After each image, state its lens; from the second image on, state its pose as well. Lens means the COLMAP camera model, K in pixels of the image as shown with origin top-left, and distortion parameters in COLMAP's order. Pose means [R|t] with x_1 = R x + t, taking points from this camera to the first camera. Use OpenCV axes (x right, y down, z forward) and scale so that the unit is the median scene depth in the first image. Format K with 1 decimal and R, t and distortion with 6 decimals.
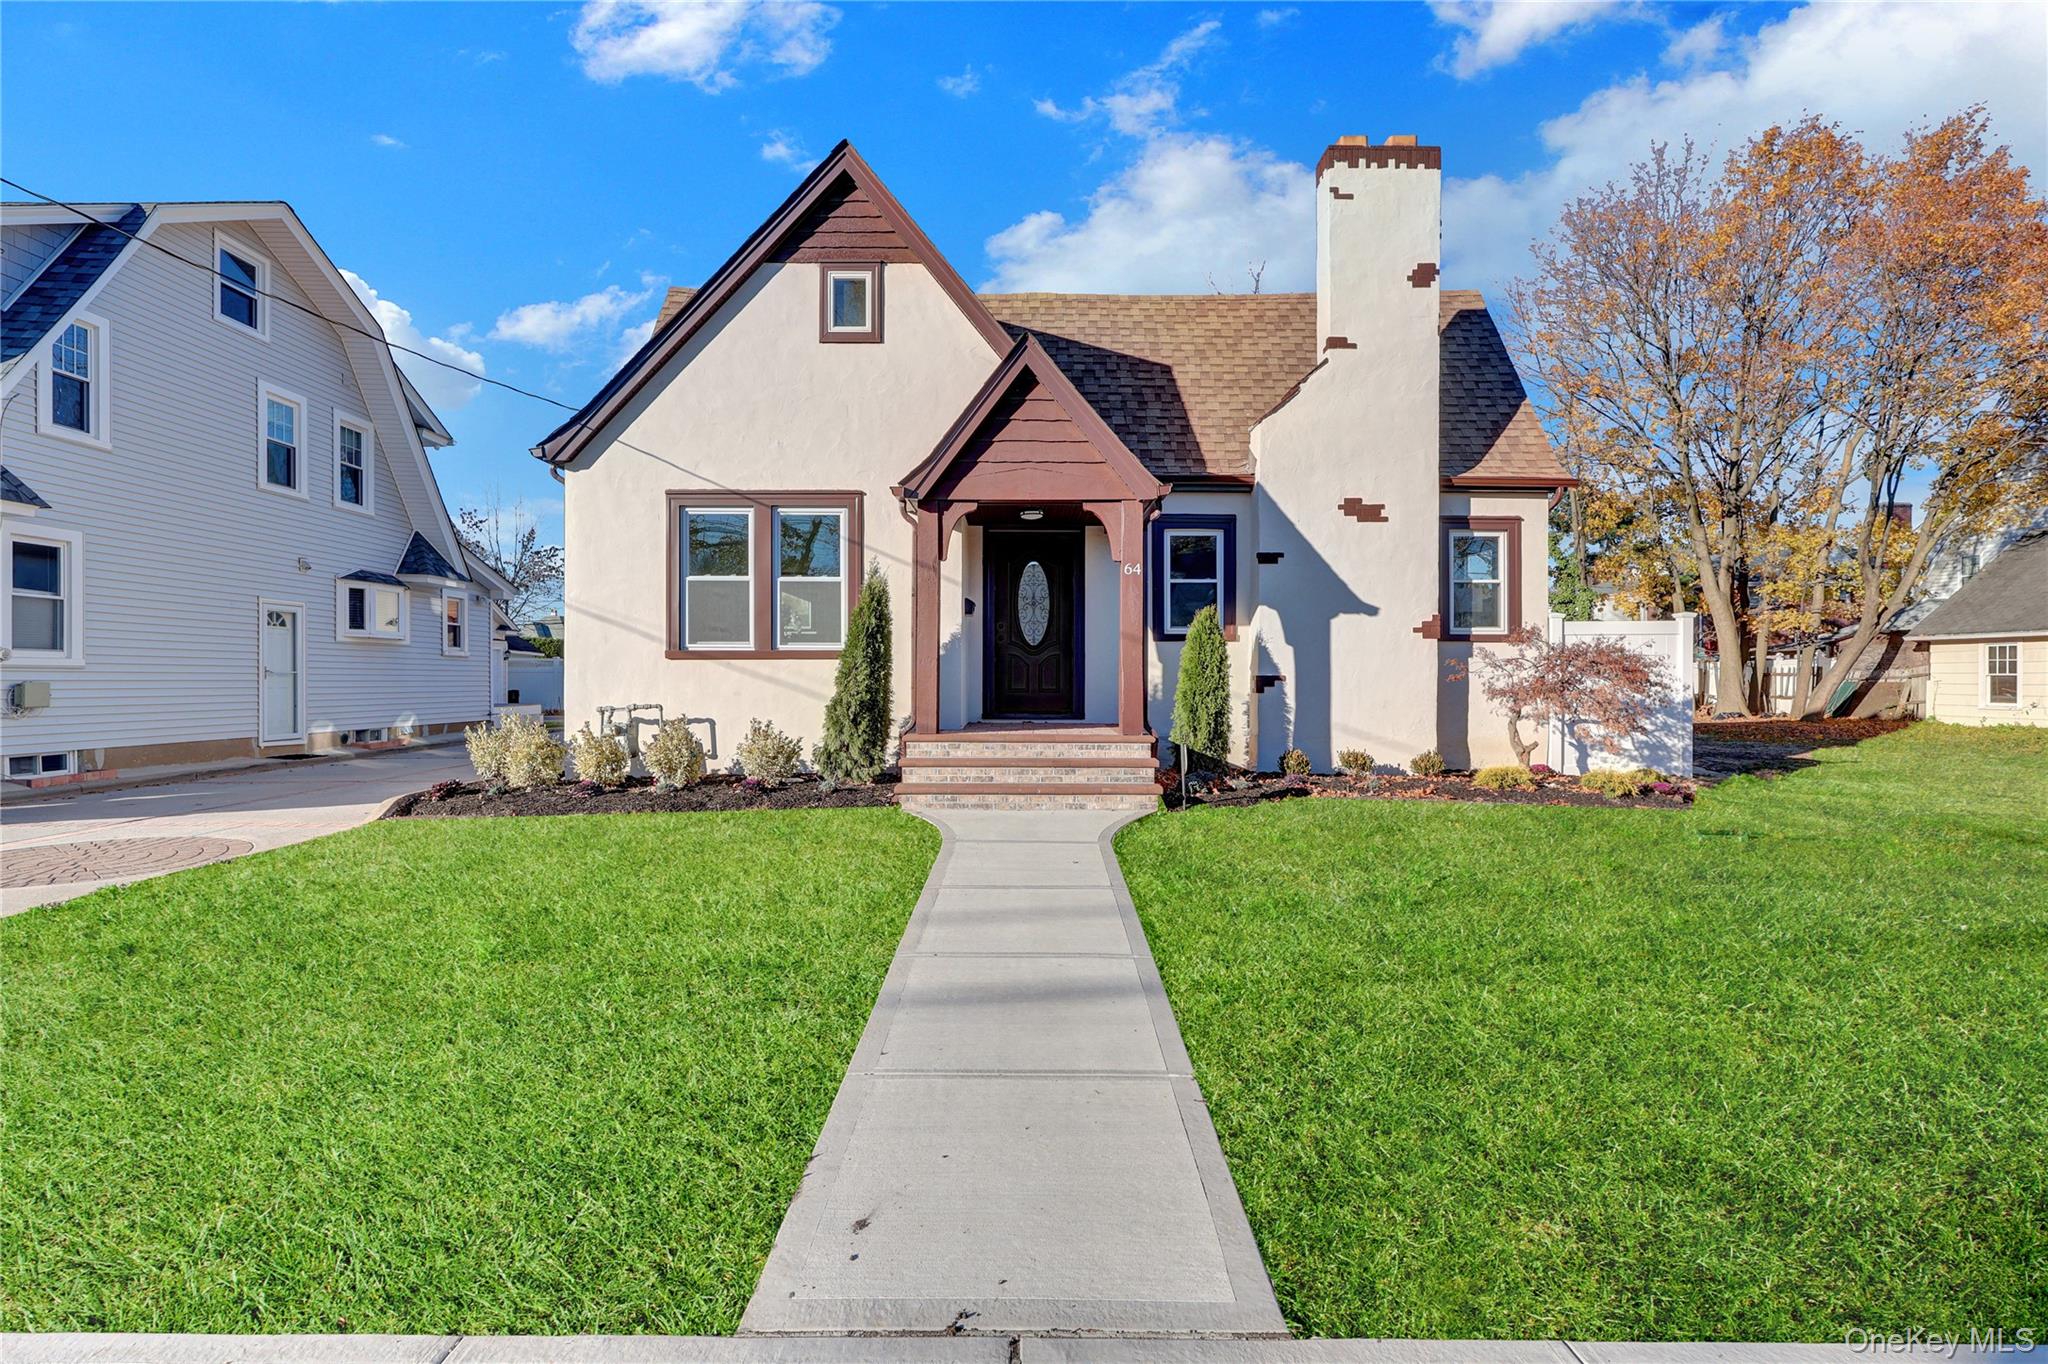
lens RADIAL K [[989.6, 0, 1020.8], [0, 989.6, 683.7], [0, 0, 1]] dist [-0.014417, -0.000293]
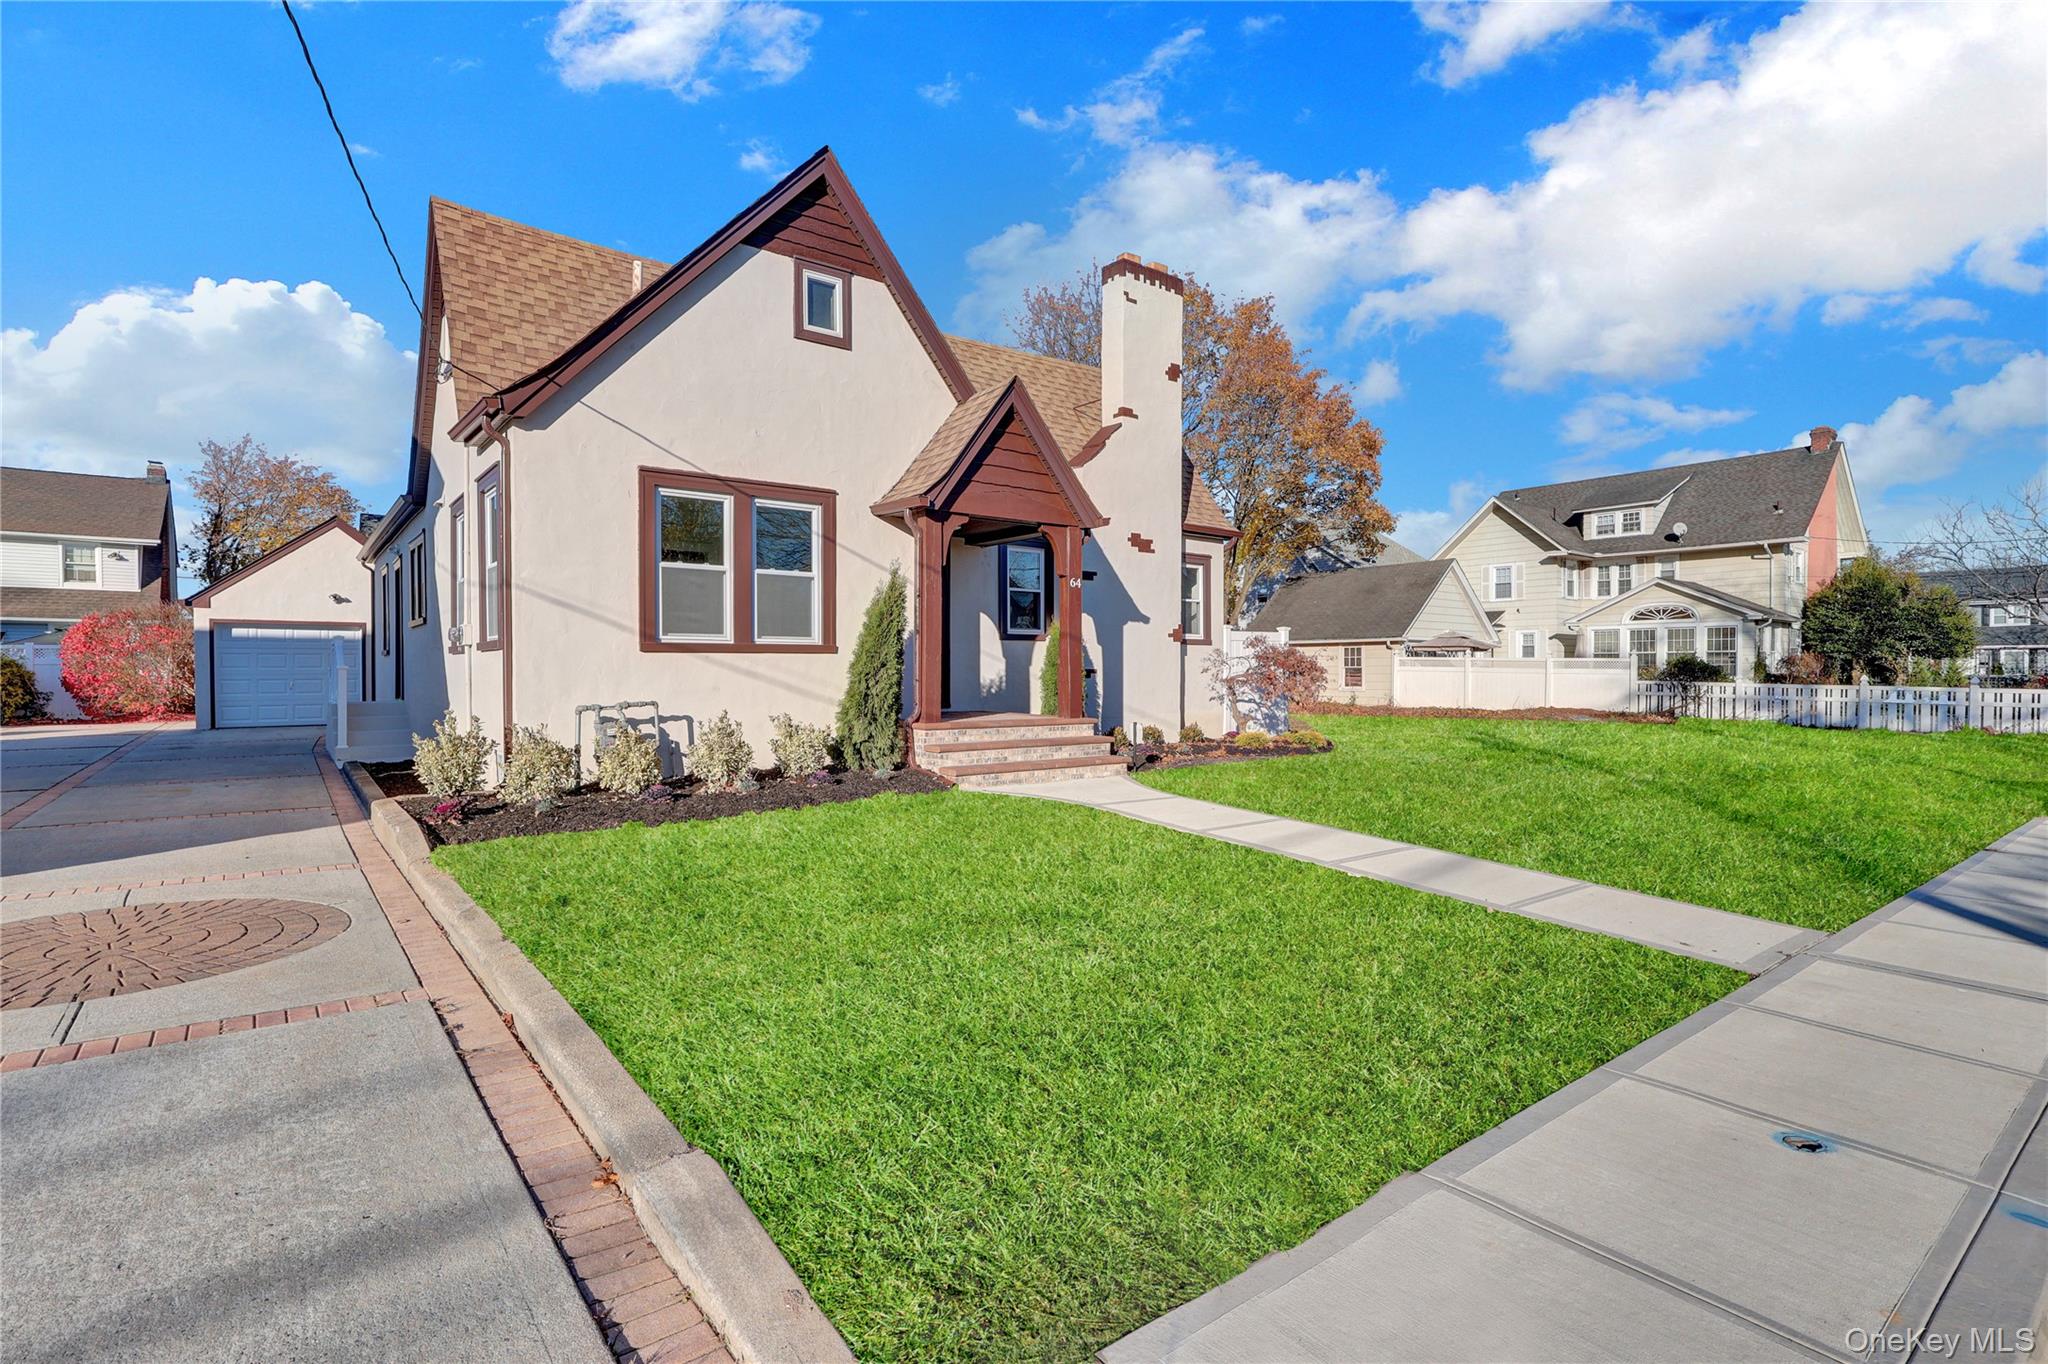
lens RADIAL K [[989.6, 0, 1021.3], [0, 989.6, 677.5], [0, 0, 1]] dist [-0.014417, -0.000293]
pose [[0.785472, -0.006033, 0.618868, -0.644871], [0.002261, 0.999974, 0.006880, -0.006465], [-0.618893, -0.004005, 0.785465, 0.068223]]
